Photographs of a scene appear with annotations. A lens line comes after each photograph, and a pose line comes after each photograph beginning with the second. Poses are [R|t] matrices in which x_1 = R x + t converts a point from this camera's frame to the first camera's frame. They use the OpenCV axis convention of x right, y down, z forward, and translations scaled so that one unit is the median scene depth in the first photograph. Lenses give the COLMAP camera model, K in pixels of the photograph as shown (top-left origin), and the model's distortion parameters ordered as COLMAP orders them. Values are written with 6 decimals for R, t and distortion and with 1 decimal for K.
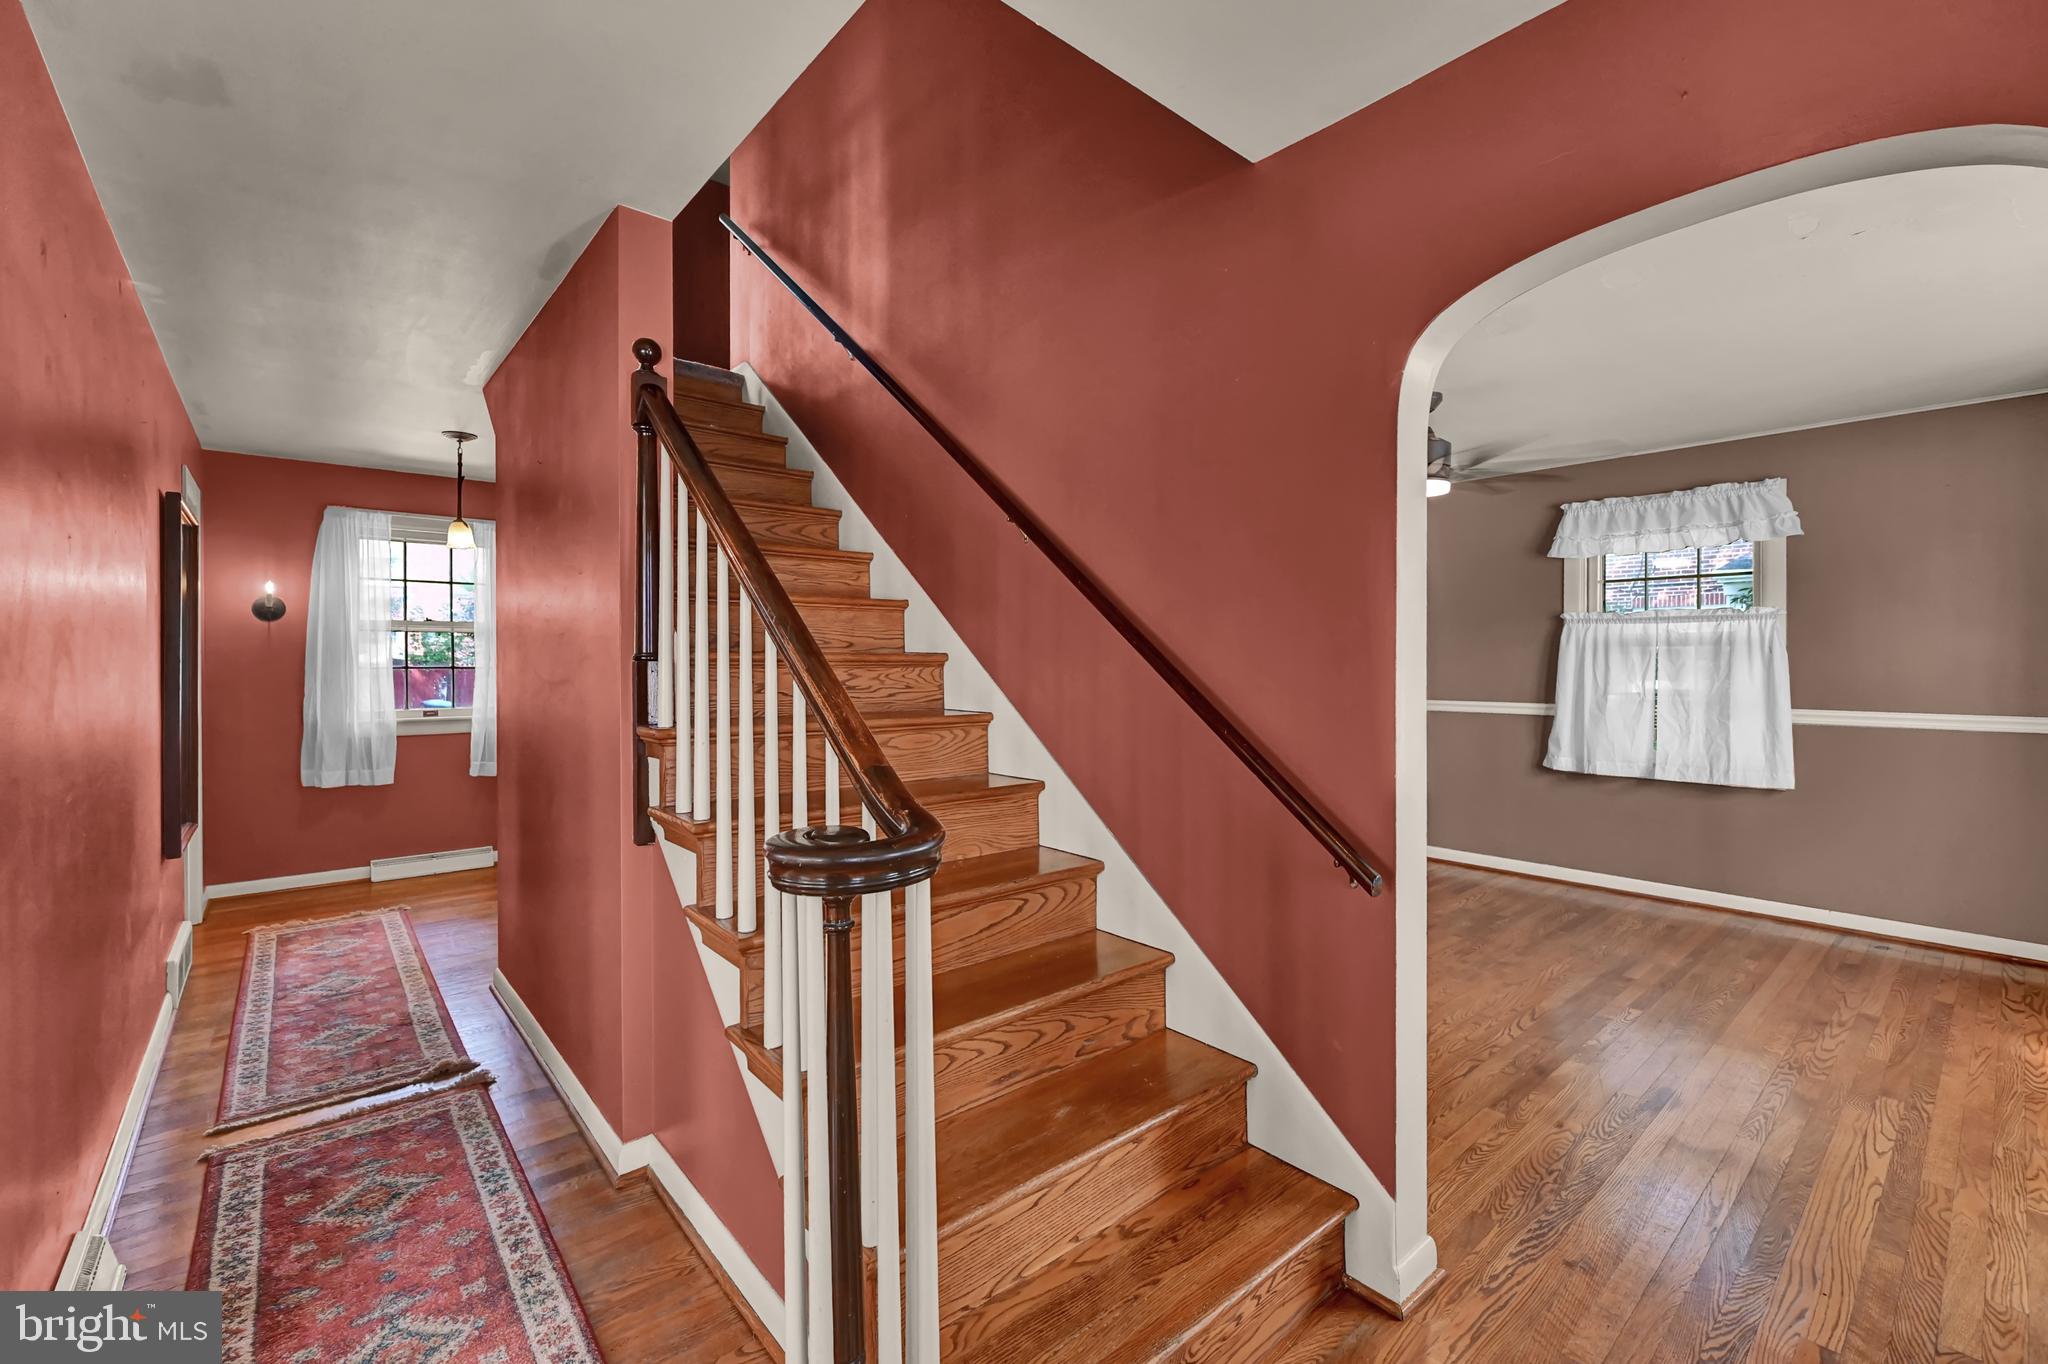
lens RADIAL K [[860.1, 0, 1039.3], [0, 860.1, 670.3], [0, 0, 1]] dist [0.000249, 0.000199]
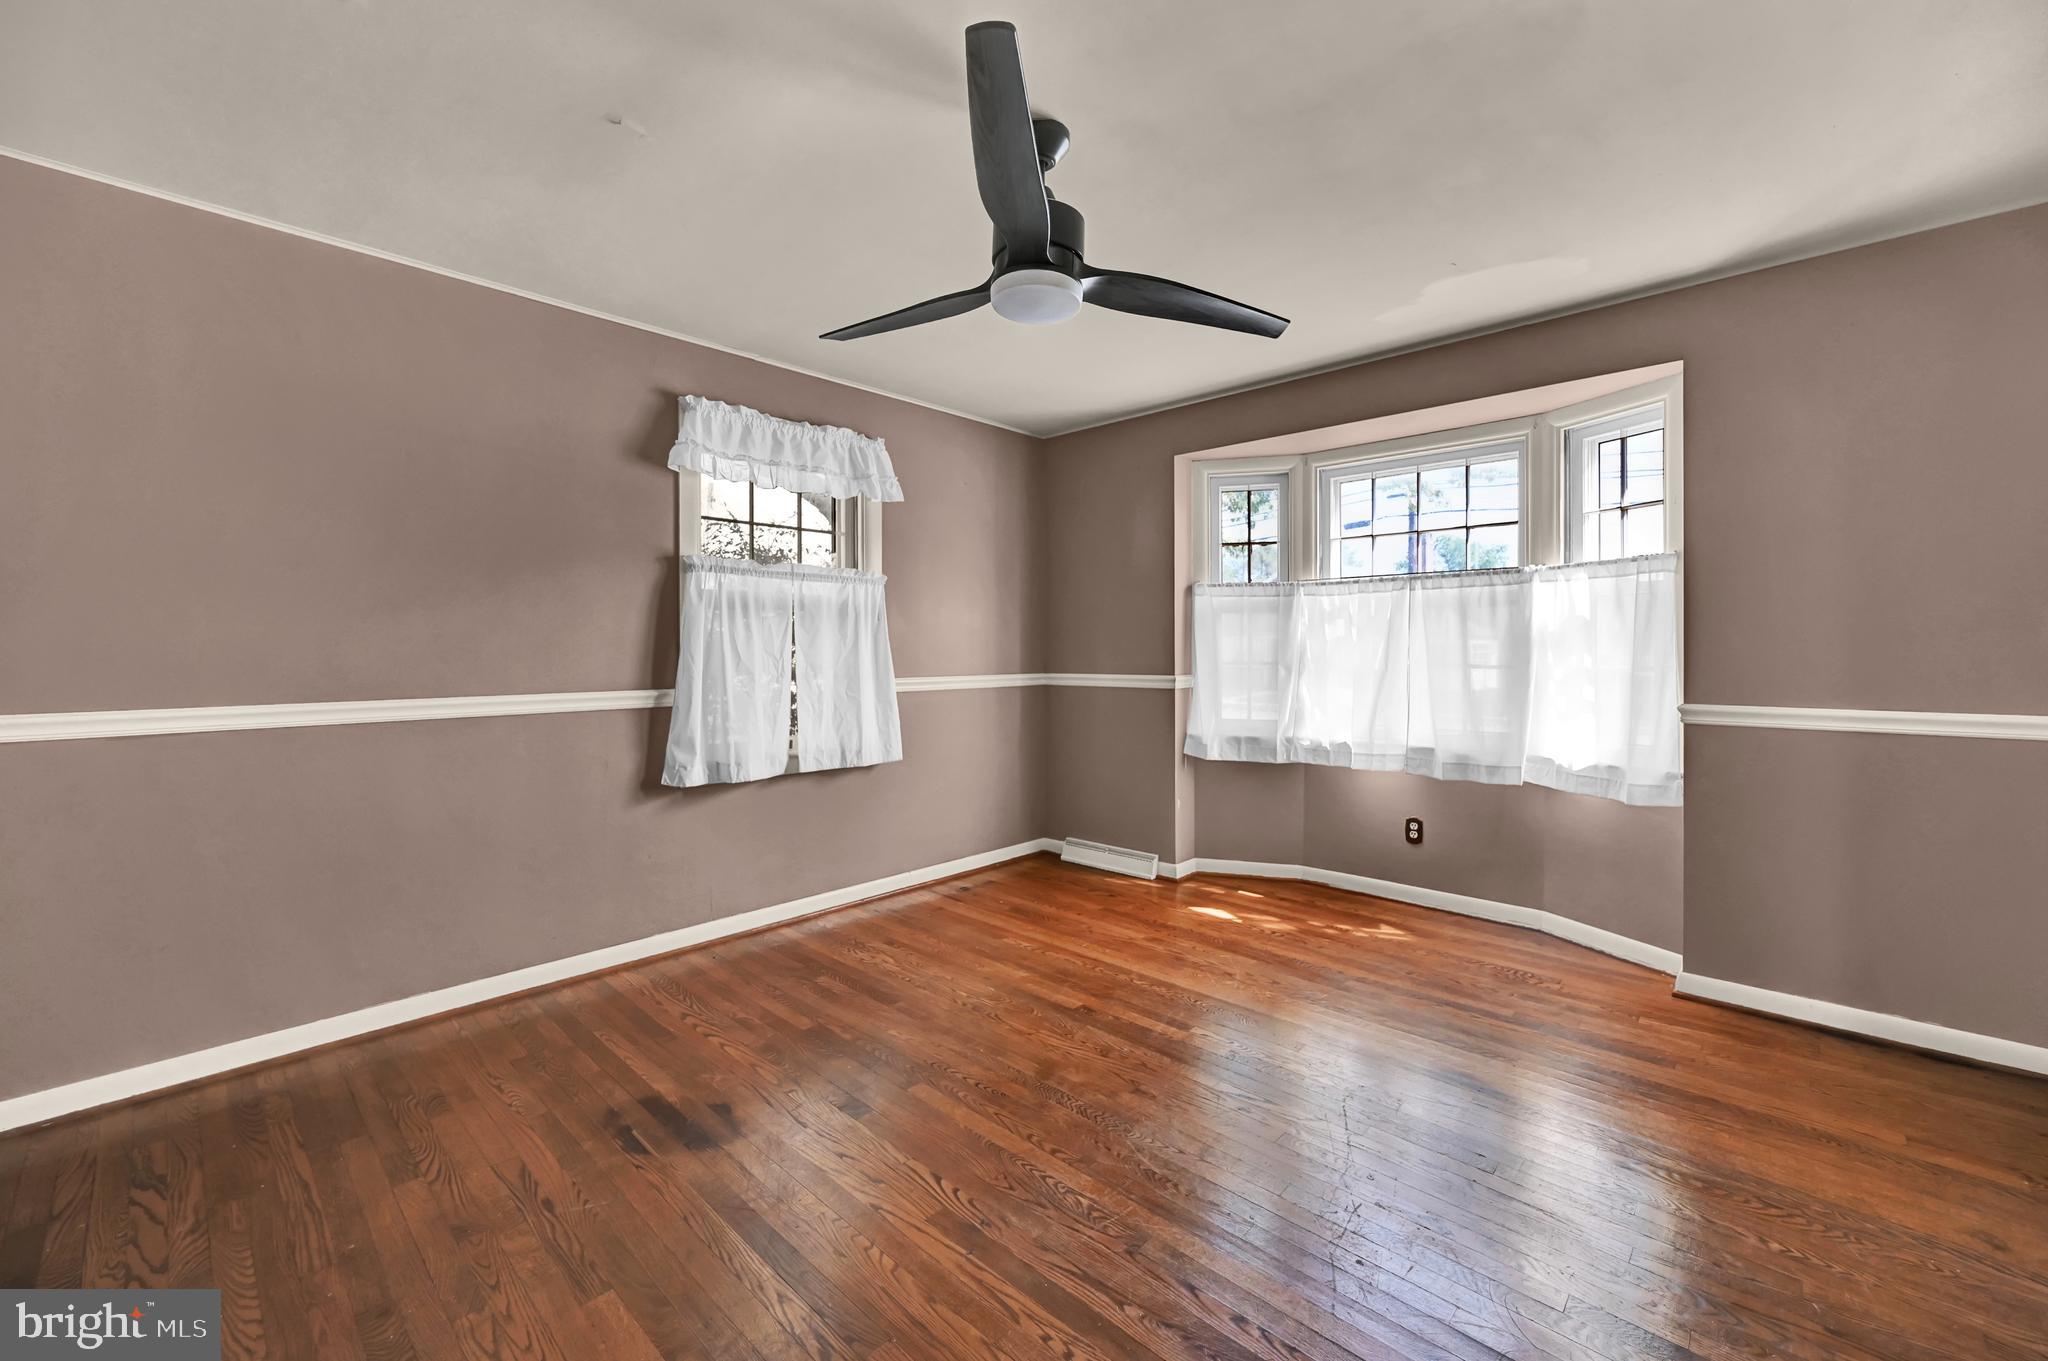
lens RADIAL K [[825.4, 0, 1023.7], [0, 825.4, 648.5], [0, 0, 1]] dist [0.002182, 0.000207]
pose [[-0.093890, 0.000868, 0.995582, -0.076142], [0.012315, 0.999924, 0.000290, 0.012835], [-0.995506, 0.012288, -0.093893, 0.927046]]
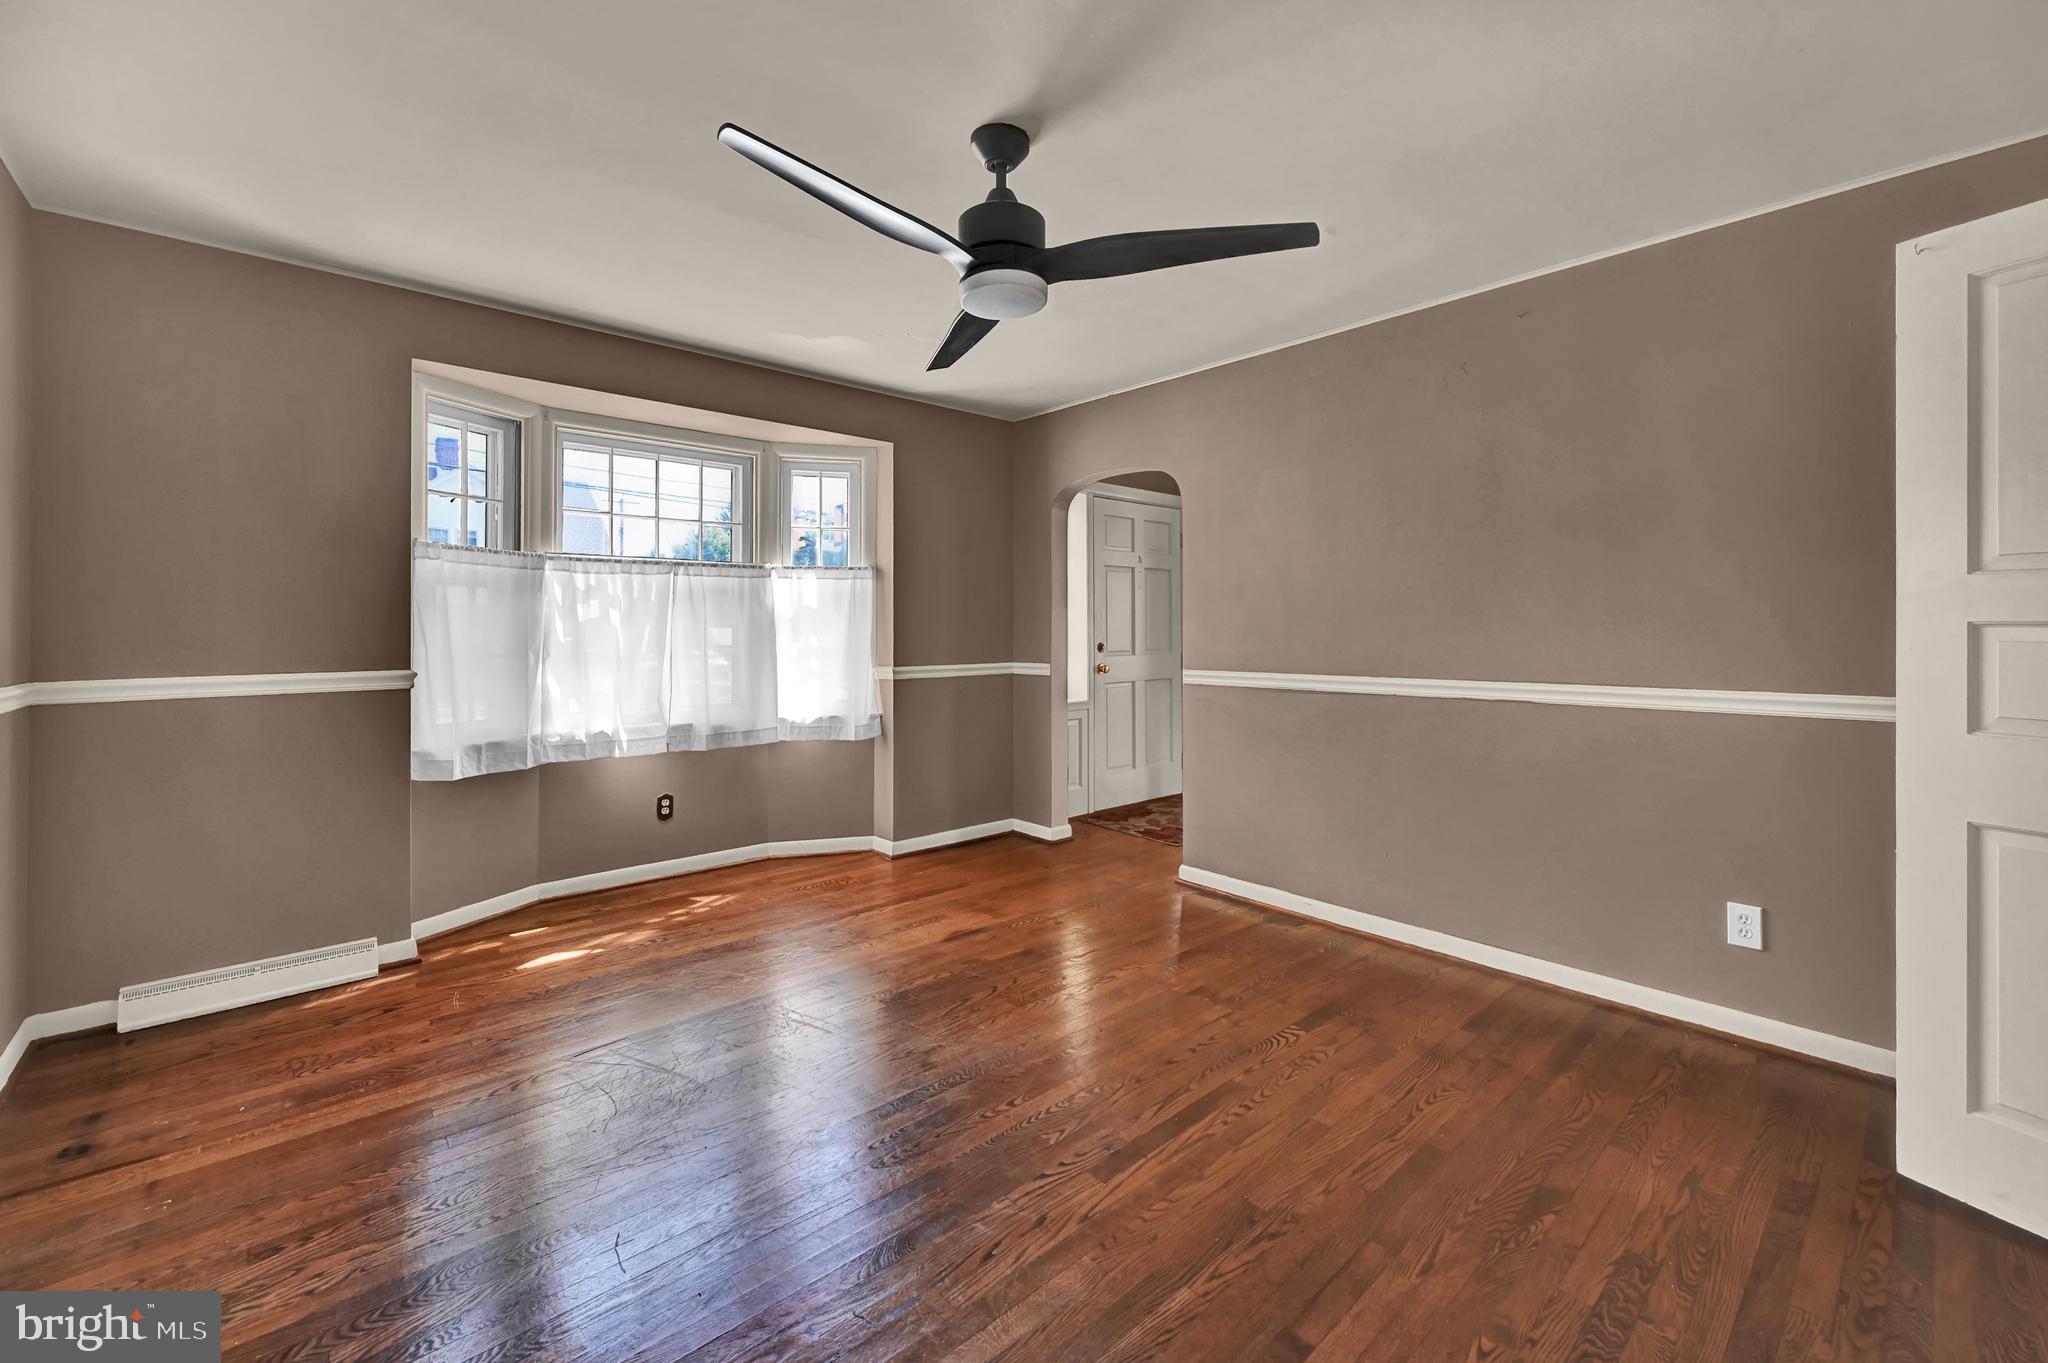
lens RADIAL K [[828.8, 0, 1034.2], [0, 828.8, 631.9], [0, 0, 1]] dist [0.000685, 0.000054]
pose [[-0.999813, 0.001133, -0.019298, 0.379841], [0.000889, 0.999919, 0.012690, 0.007548], [0.019311, 0.012670, -0.999733, 1.360967]]
